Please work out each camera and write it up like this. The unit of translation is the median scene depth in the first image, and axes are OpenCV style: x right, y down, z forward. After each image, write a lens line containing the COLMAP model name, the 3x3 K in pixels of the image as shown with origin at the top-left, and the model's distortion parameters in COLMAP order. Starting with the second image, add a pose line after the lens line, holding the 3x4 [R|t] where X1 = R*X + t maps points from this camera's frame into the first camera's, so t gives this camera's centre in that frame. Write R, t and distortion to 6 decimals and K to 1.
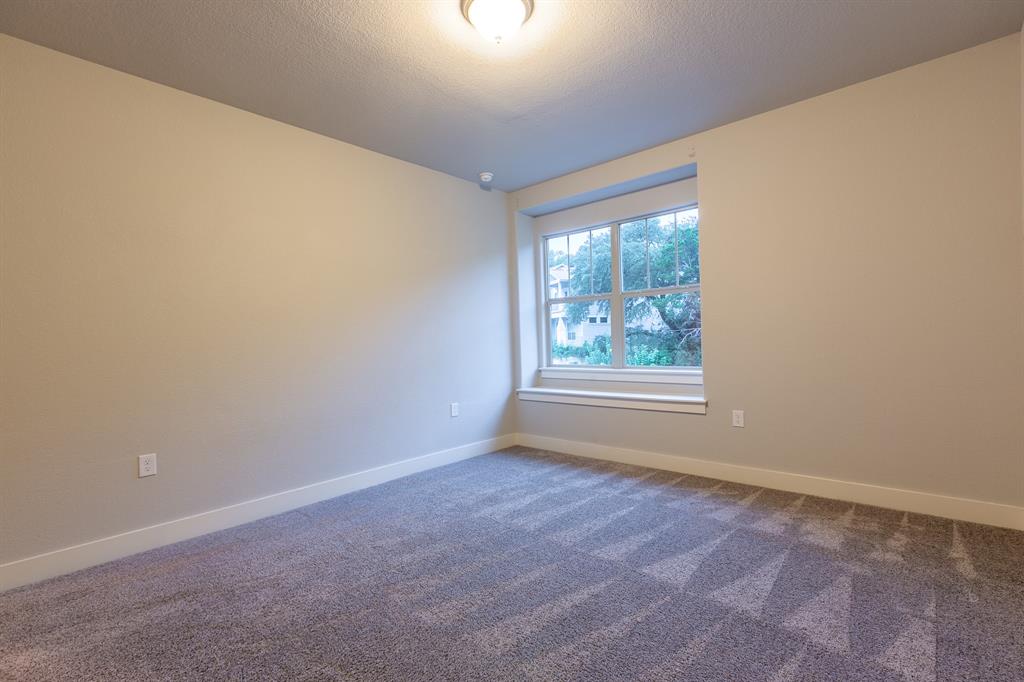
lens RADIAL K [[463.9, 0, 513.2], [0, 463.9, 342.8], [0, 0, 1]] dist [0.001378, -0.000256]
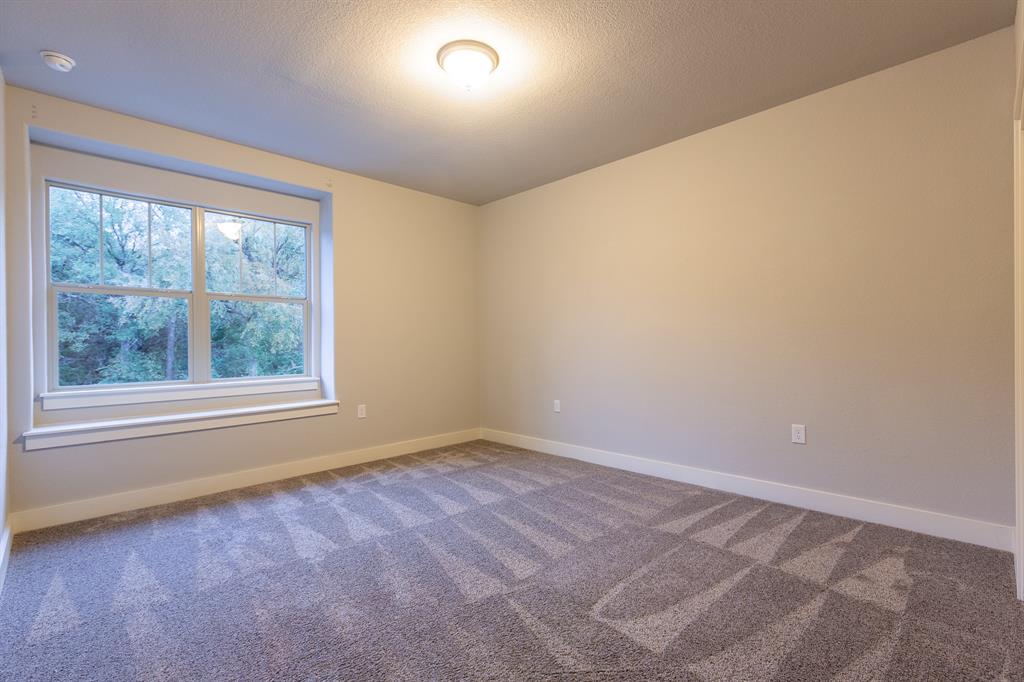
lens RADIAL K [[463.9, 0, 513.2], [0, 463.9, 342.8], [0, 0, 1]] dist [0.001378, -0.000256]
pose [[0.063249, 0.026662, 0.997642, -0.785829], [0.014263, 0.999517, -0.027617, 0.019770], [-0.997896, 0.015976, 0.062838, 0.541656]]
